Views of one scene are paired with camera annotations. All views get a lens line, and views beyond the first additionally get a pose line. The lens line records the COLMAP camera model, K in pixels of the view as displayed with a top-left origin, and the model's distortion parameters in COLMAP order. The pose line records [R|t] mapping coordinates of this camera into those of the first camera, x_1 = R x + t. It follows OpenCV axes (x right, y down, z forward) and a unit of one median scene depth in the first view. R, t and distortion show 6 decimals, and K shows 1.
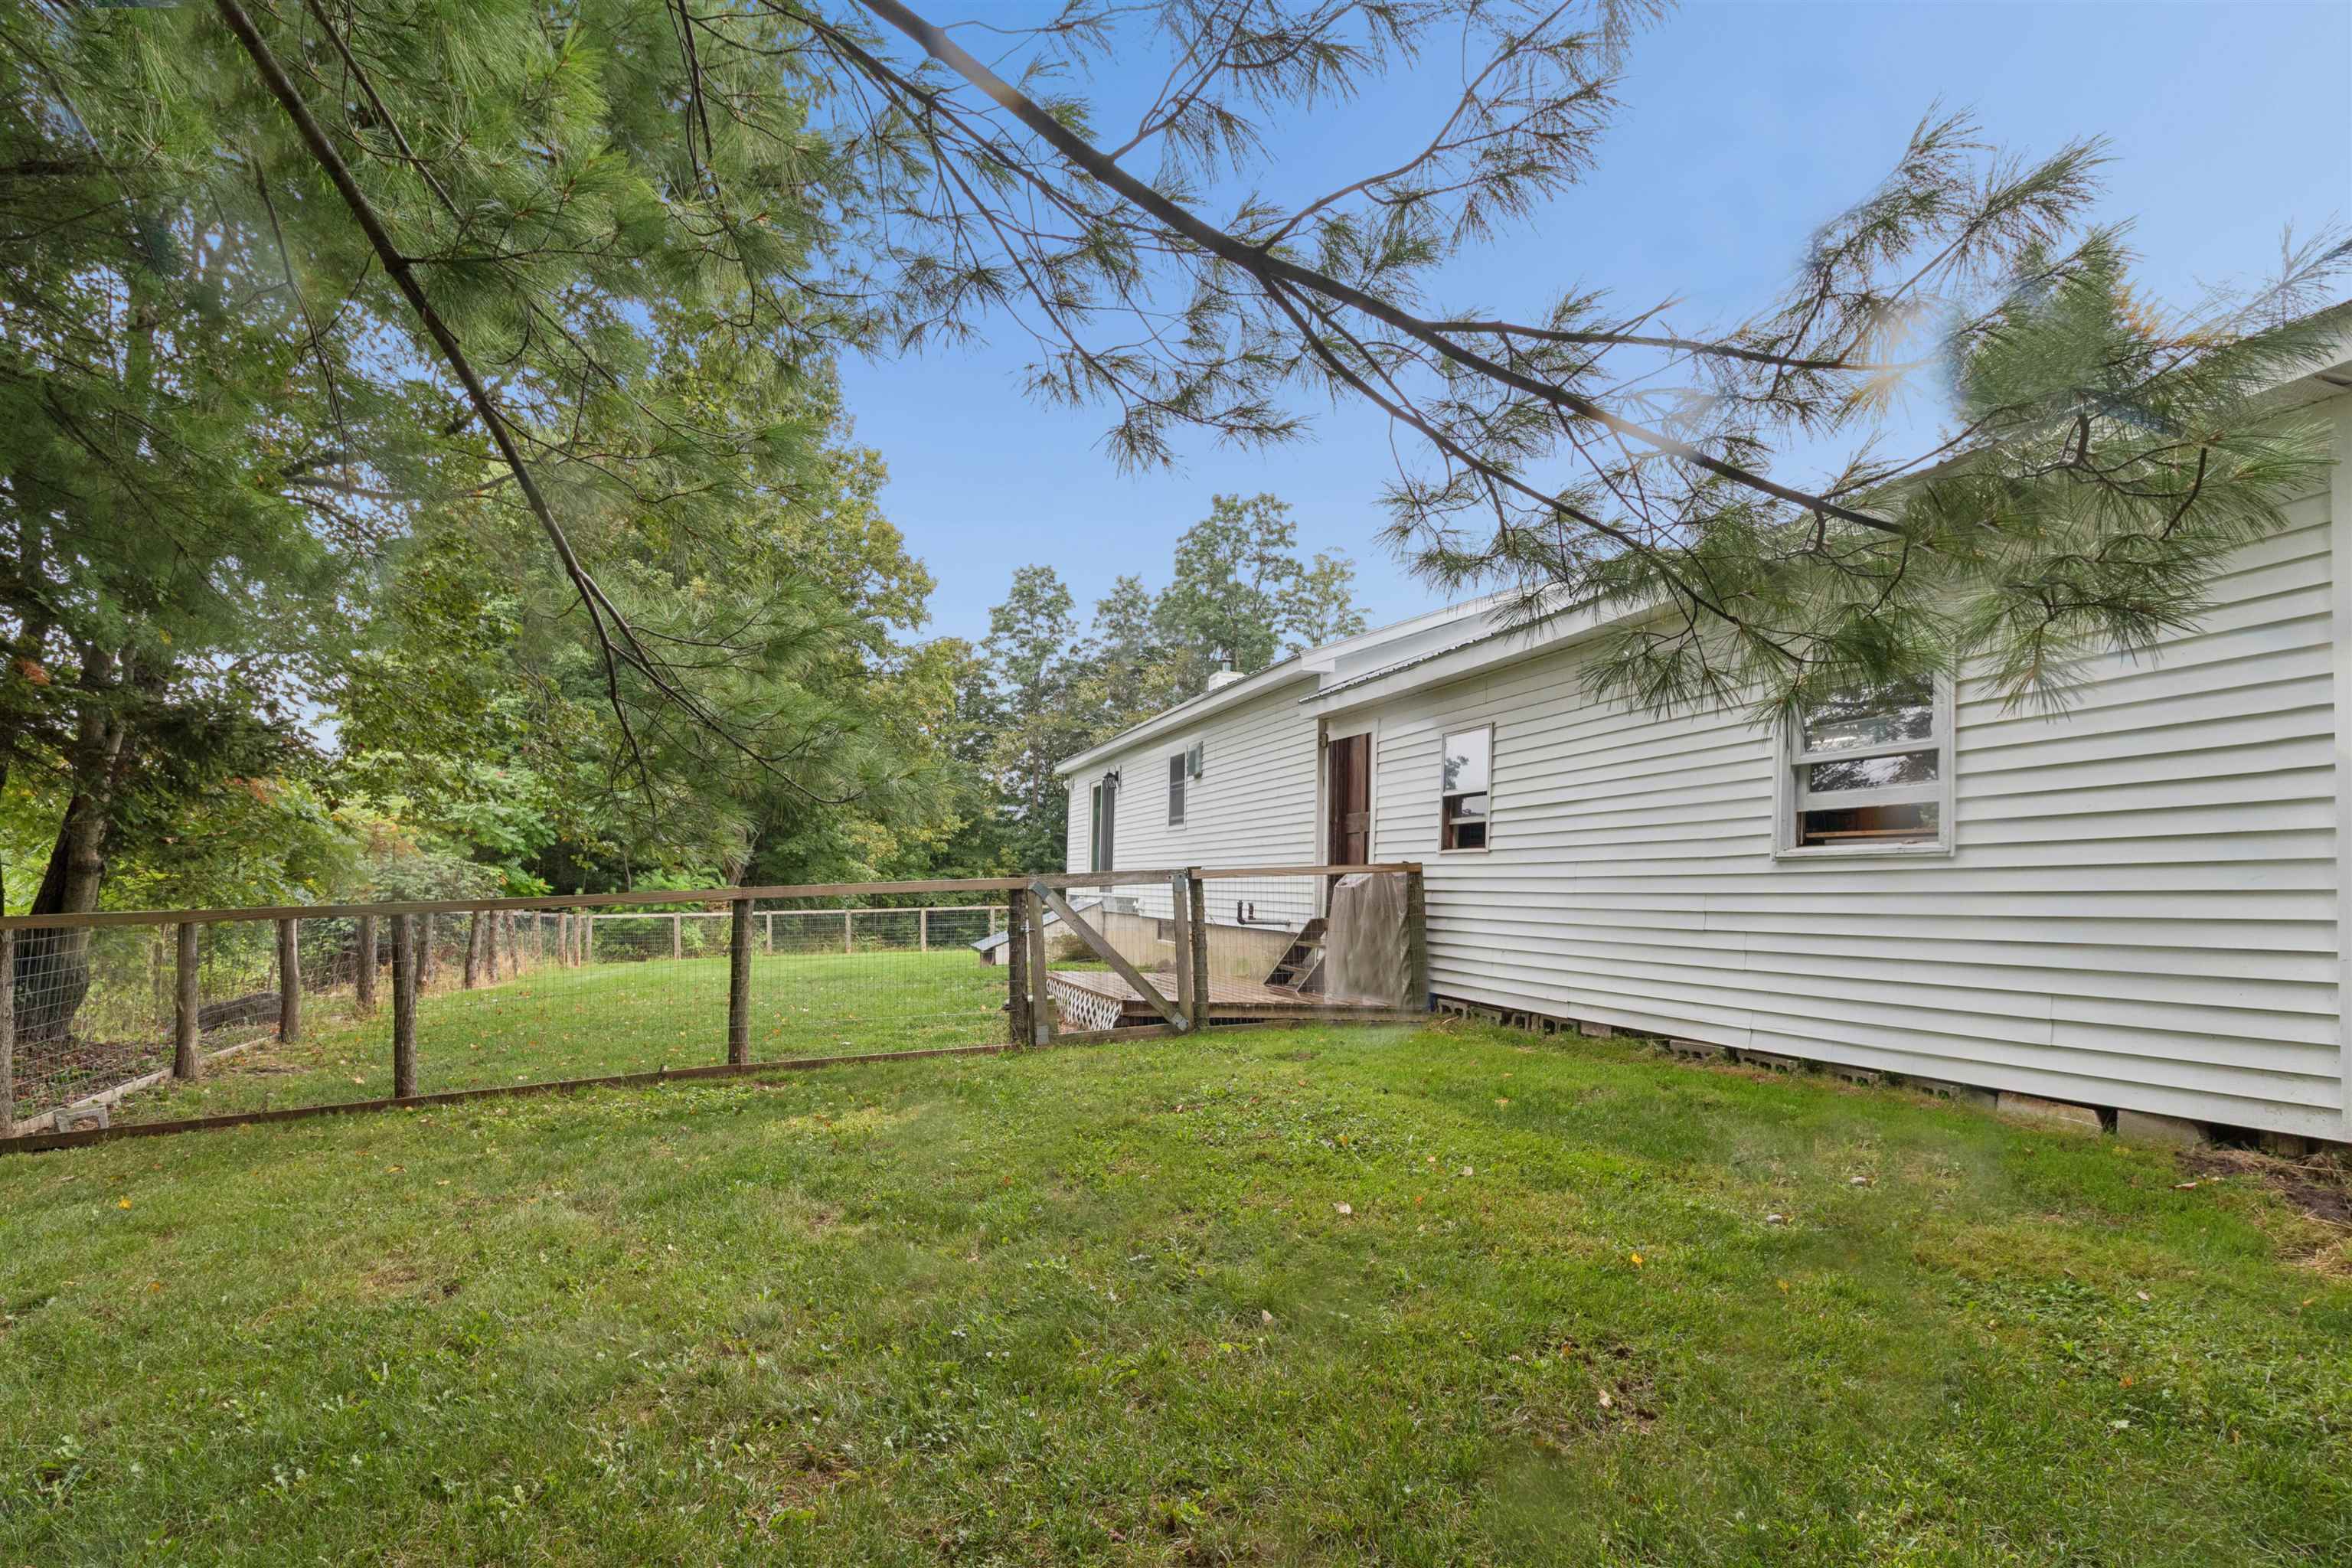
lens RADIAL K [[1102.4, 0, 1175.4], [0, 1102.4, 860.9], [0, 0, 1]] dist [-0.001258, -0.000683]
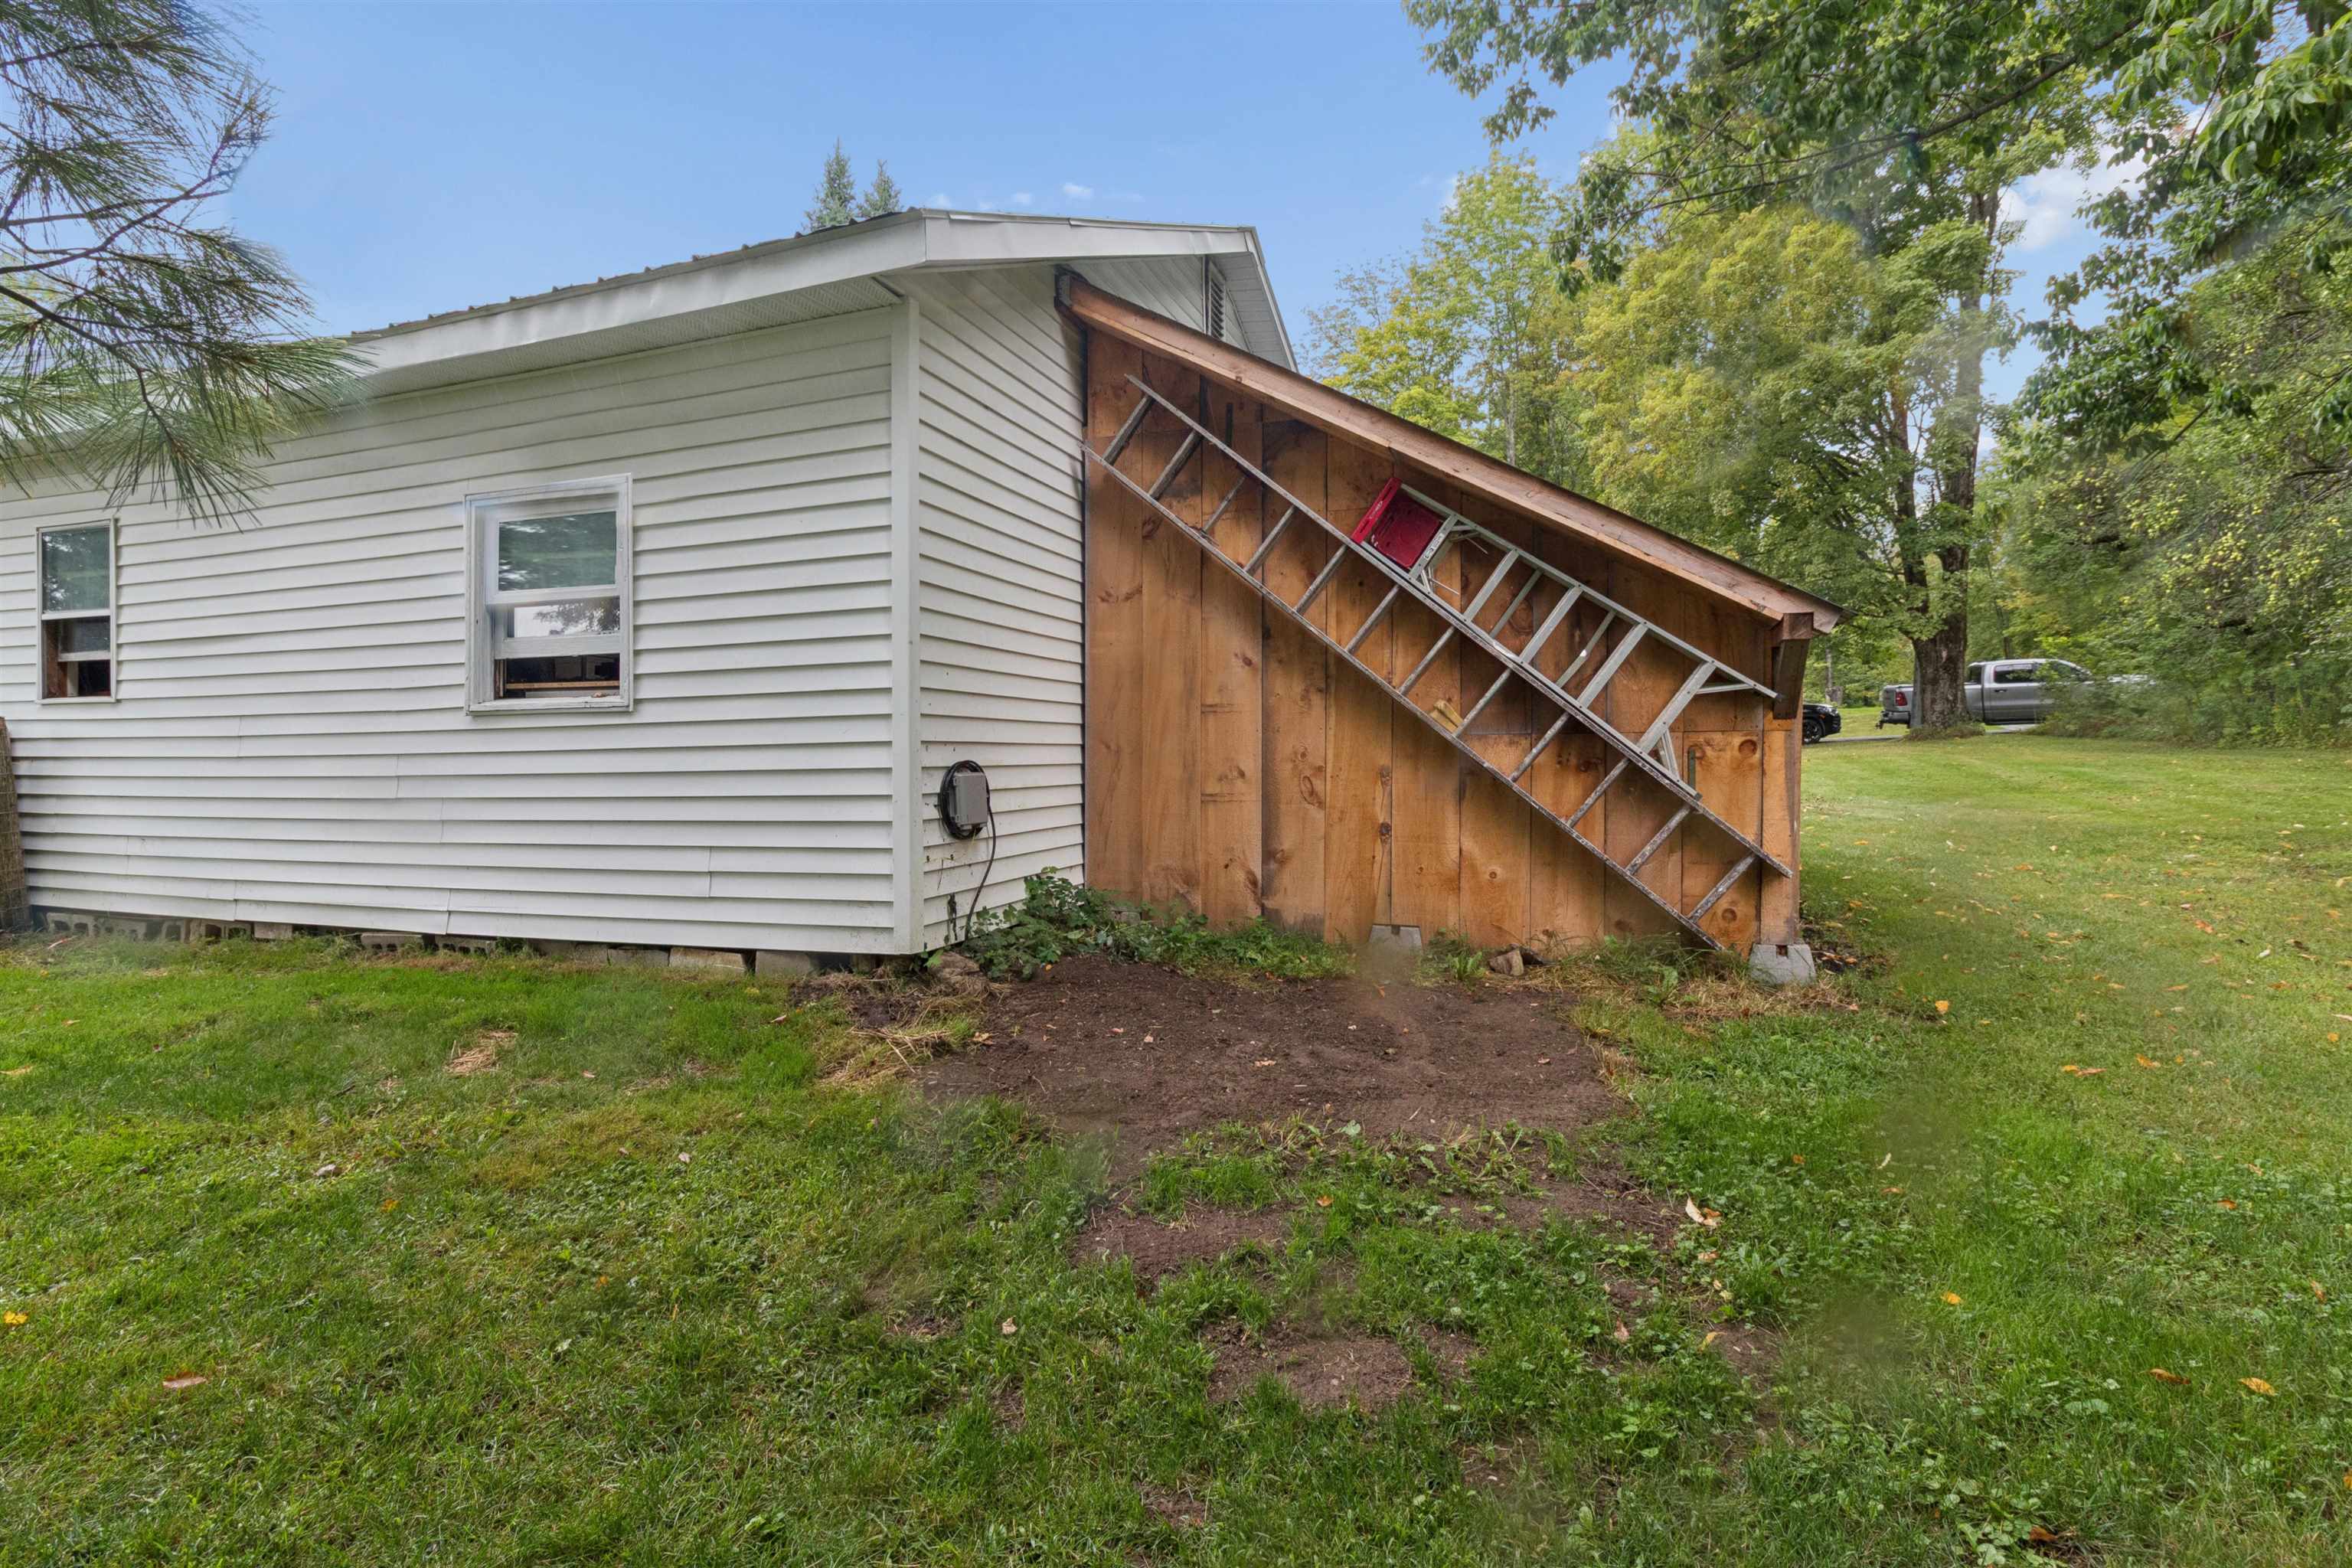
lens RADIAL K [[1071.6, 0, 1172.8], [0, 1071.6, 831.7], [0, 0, 1]] dist [0.000995, 0.000095]
pose [[0.618581, -0.089490, 0.780608, 0.221071], [0.000102, 0.993502, 0.113816, -0.005079], [-0.785721, -0.070325, 0.614570, 0.037702]]
